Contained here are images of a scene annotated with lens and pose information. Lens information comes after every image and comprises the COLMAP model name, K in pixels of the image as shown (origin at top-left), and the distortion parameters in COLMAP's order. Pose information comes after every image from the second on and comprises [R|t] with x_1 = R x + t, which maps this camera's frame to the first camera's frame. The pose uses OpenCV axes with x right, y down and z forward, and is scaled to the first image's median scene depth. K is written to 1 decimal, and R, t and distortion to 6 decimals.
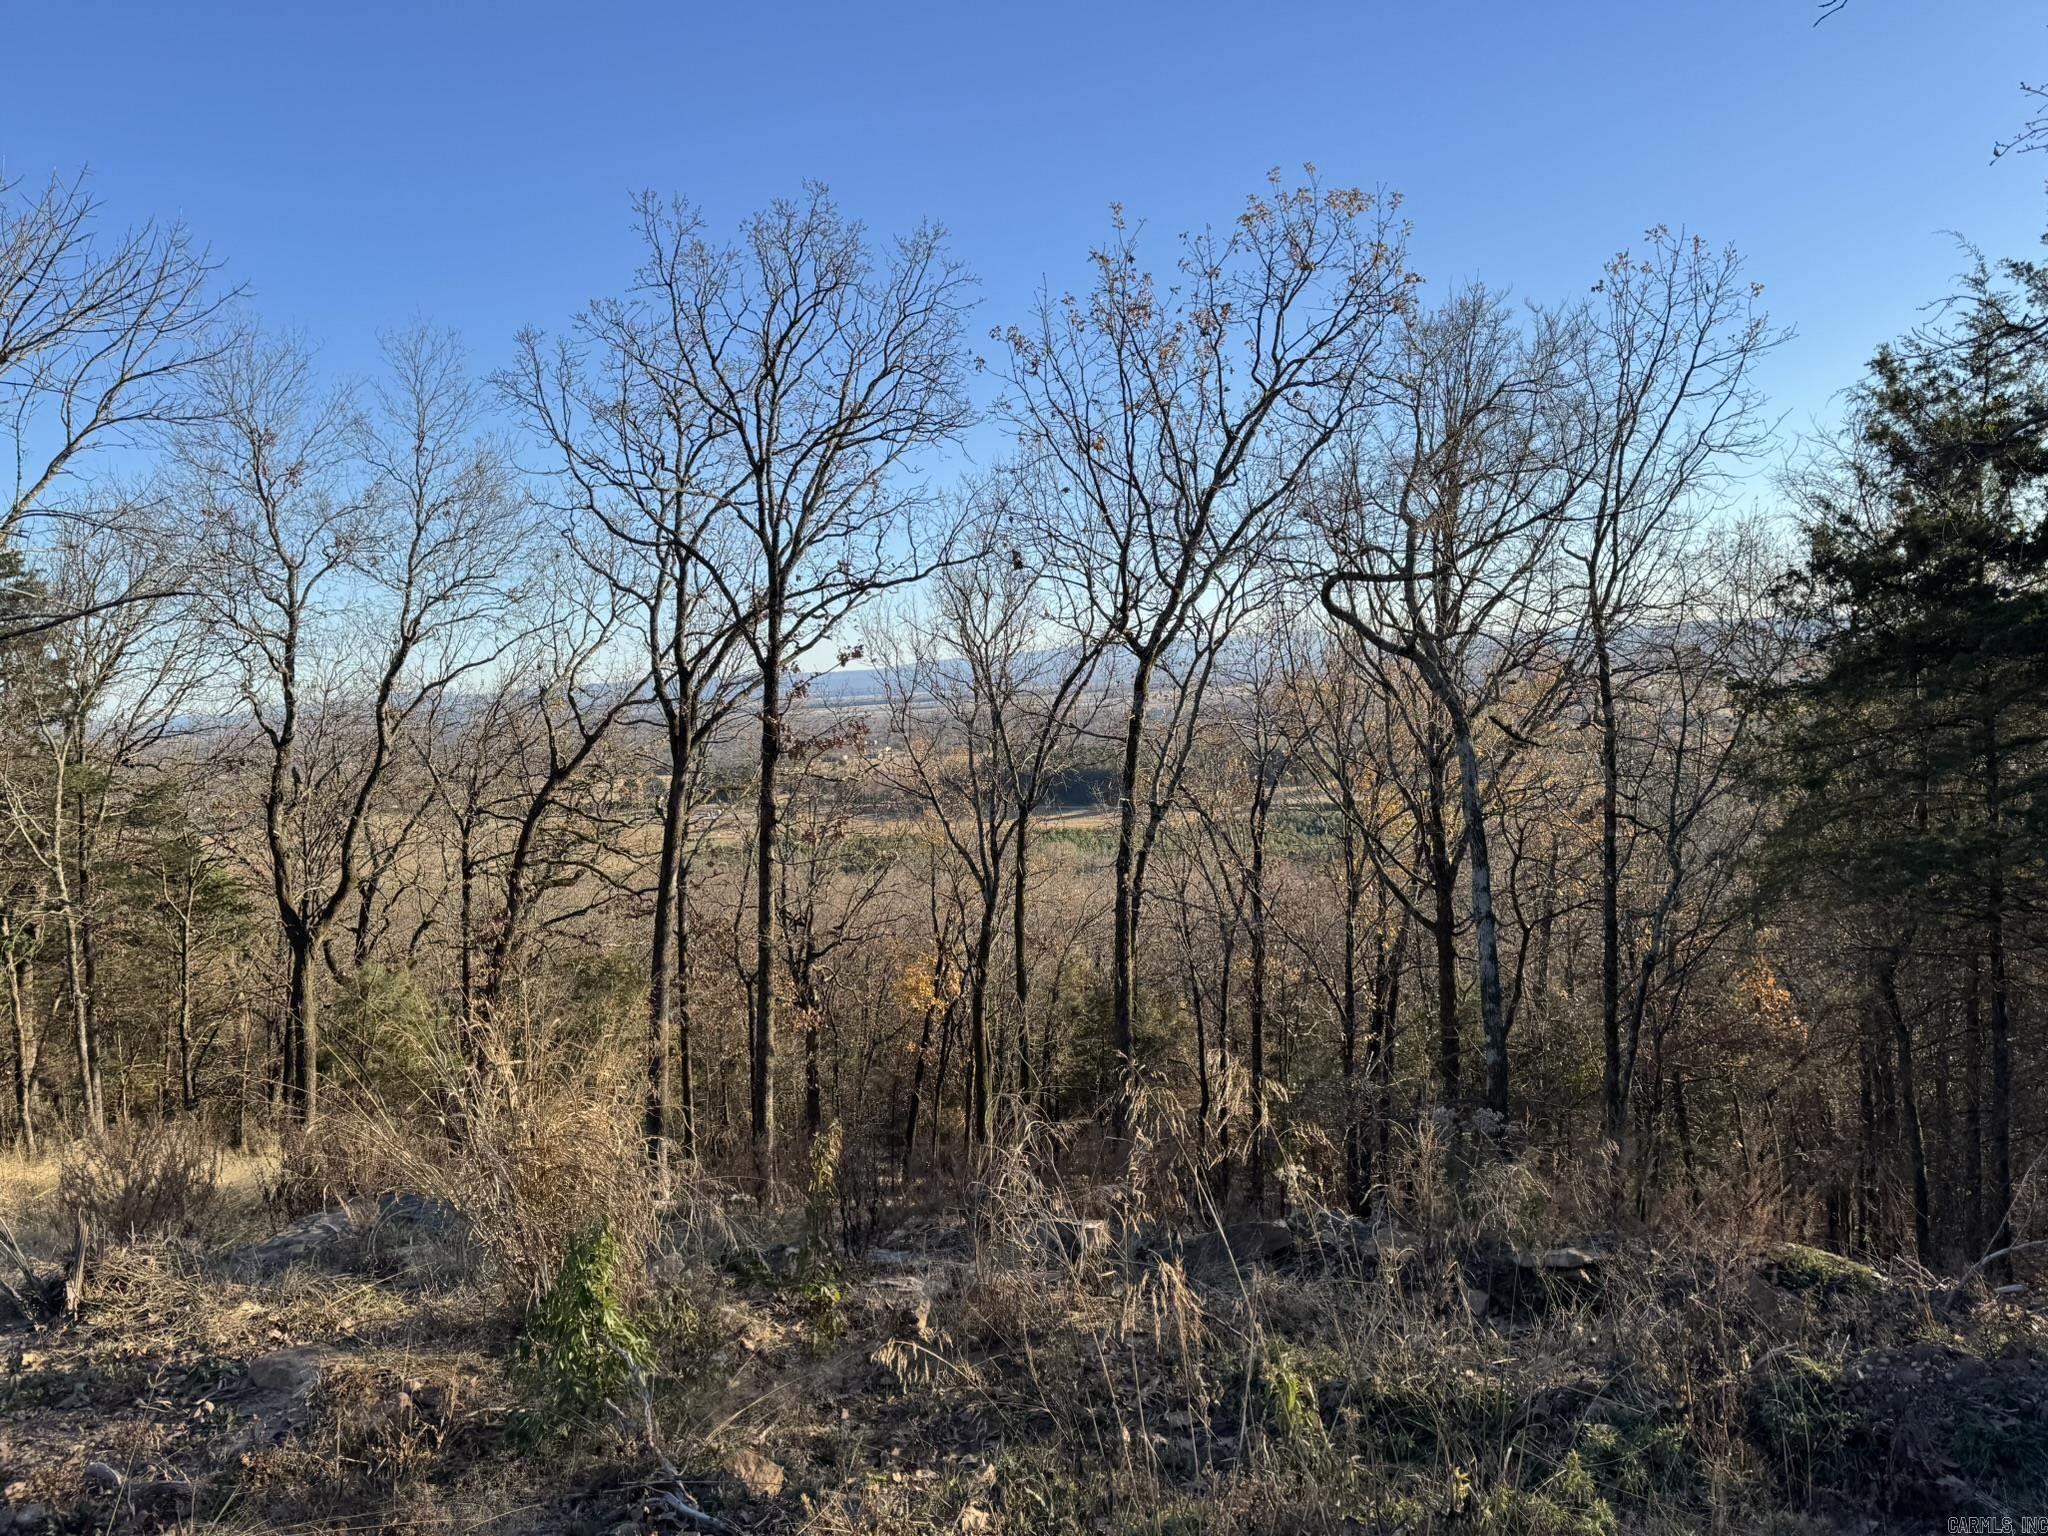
lens RADIAL K [[1438.3, 0, 1046.8], [0, 1438.3, 766.1], [0, 0, 1]] dist [0.057233, -0.060264]
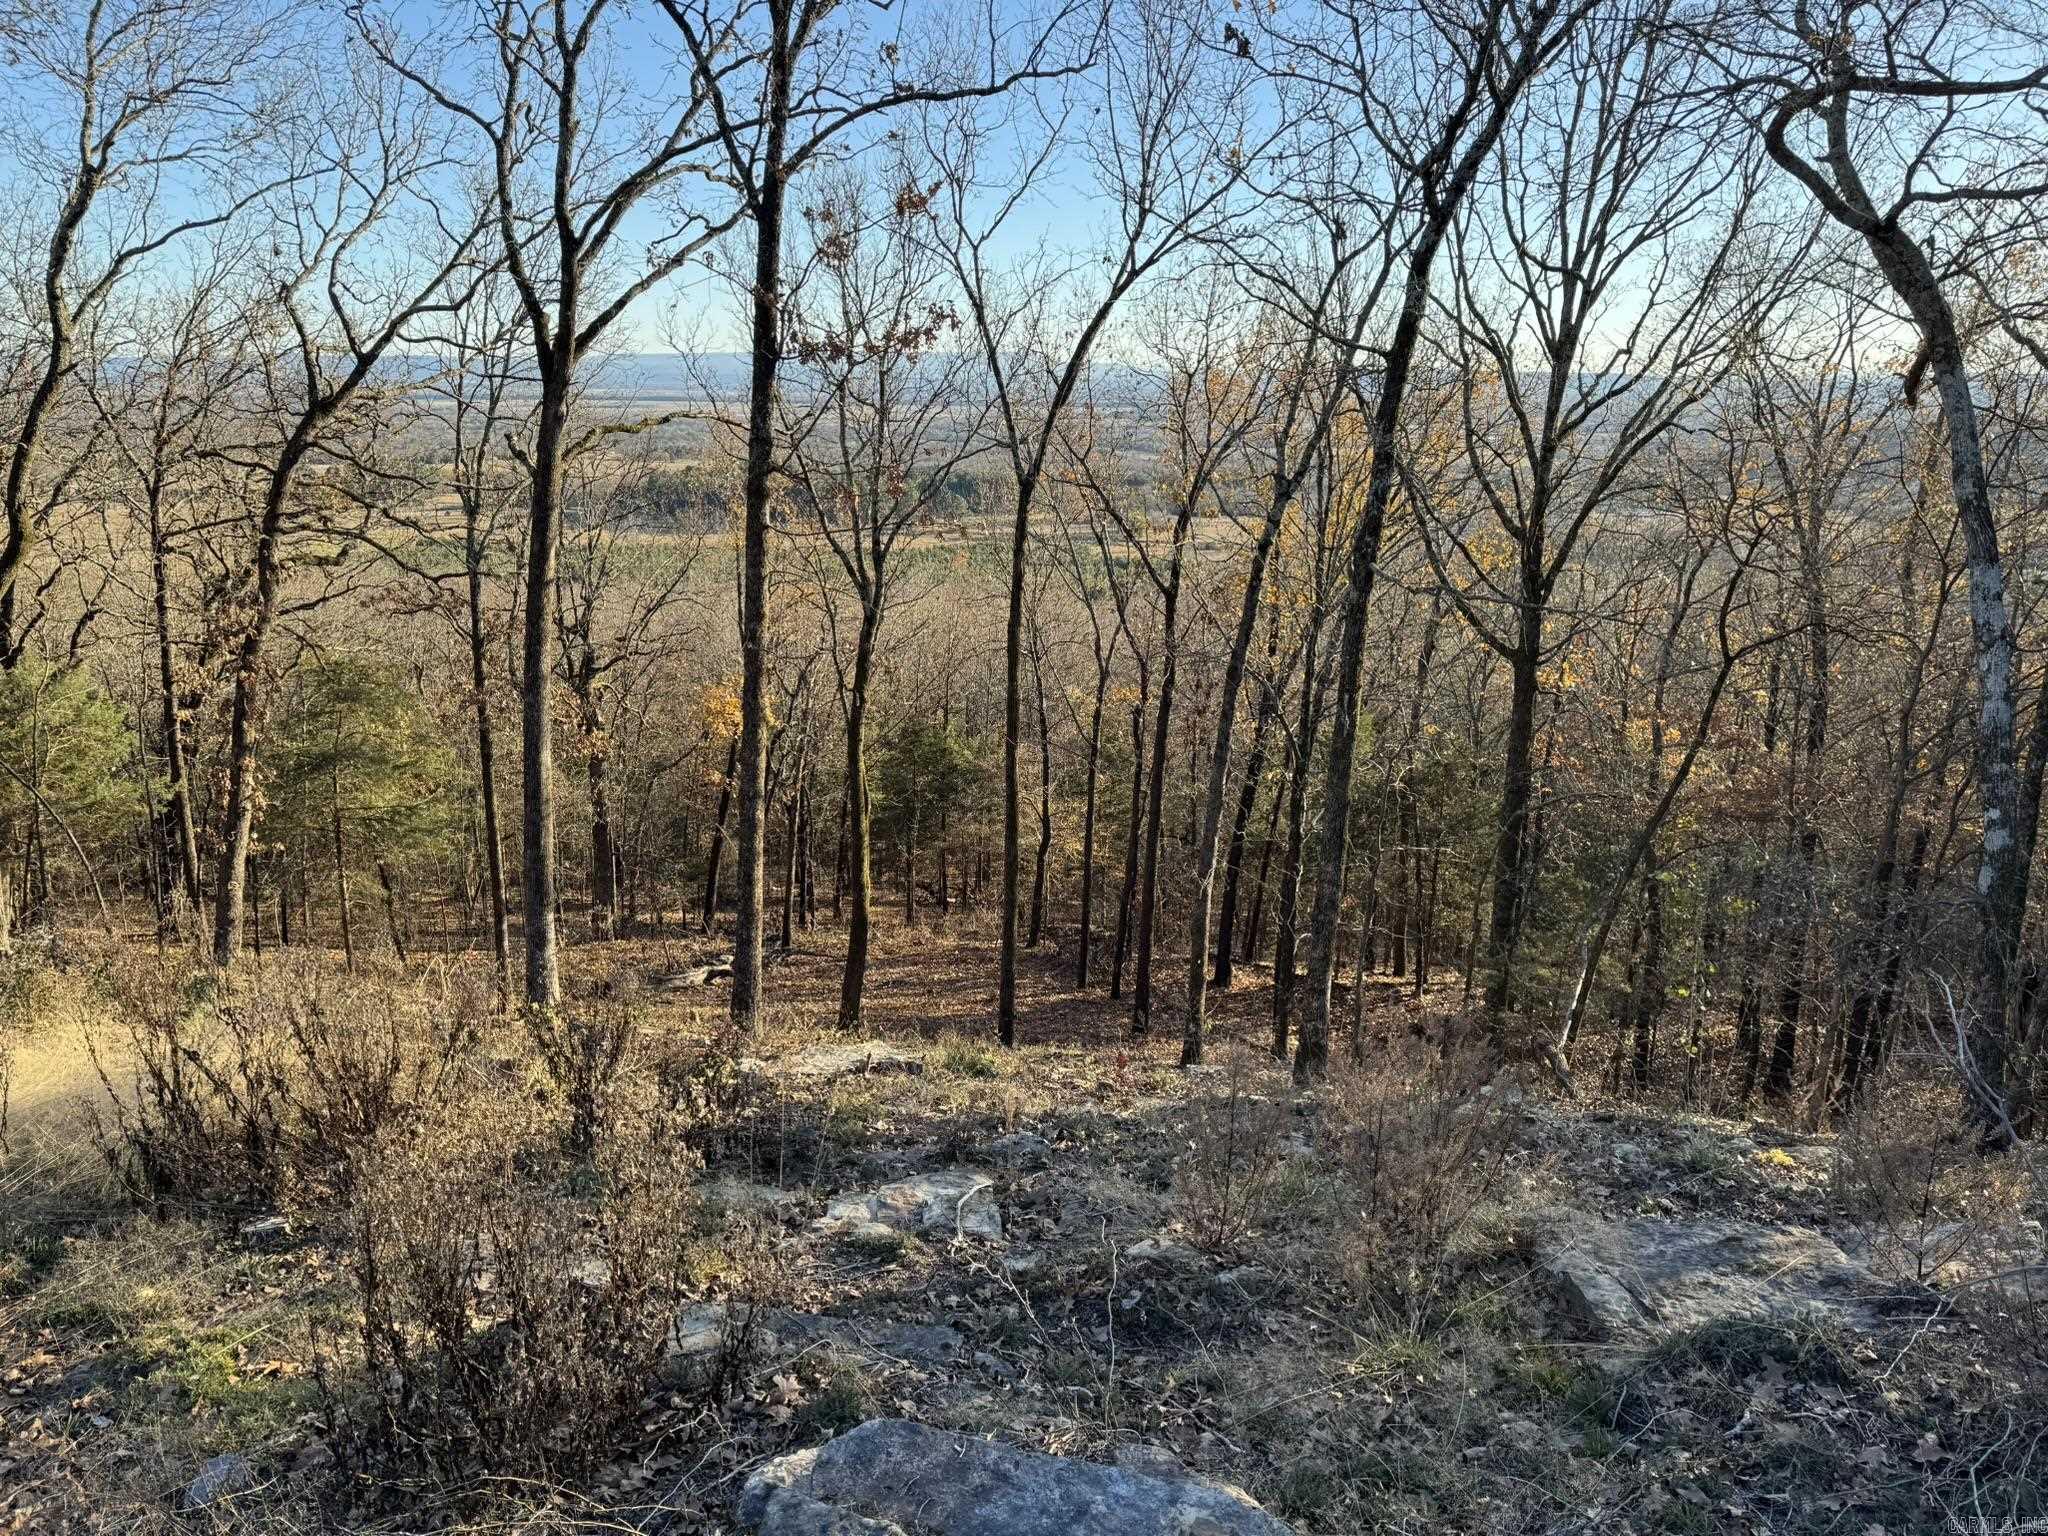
lens RADIAL K [[1438.3, 0, 1016.0], [0, 1438.3, 779.8], [0, 0, 1]] dist [0.057233, -0.060264]
pose [[0.982241, 0.014233, 0.187082, -0.171129], [-0.050832, 0.980014, 0.192325, 0.040119], [-0.180606, -0.198420, 0.963333, 0.269022]]
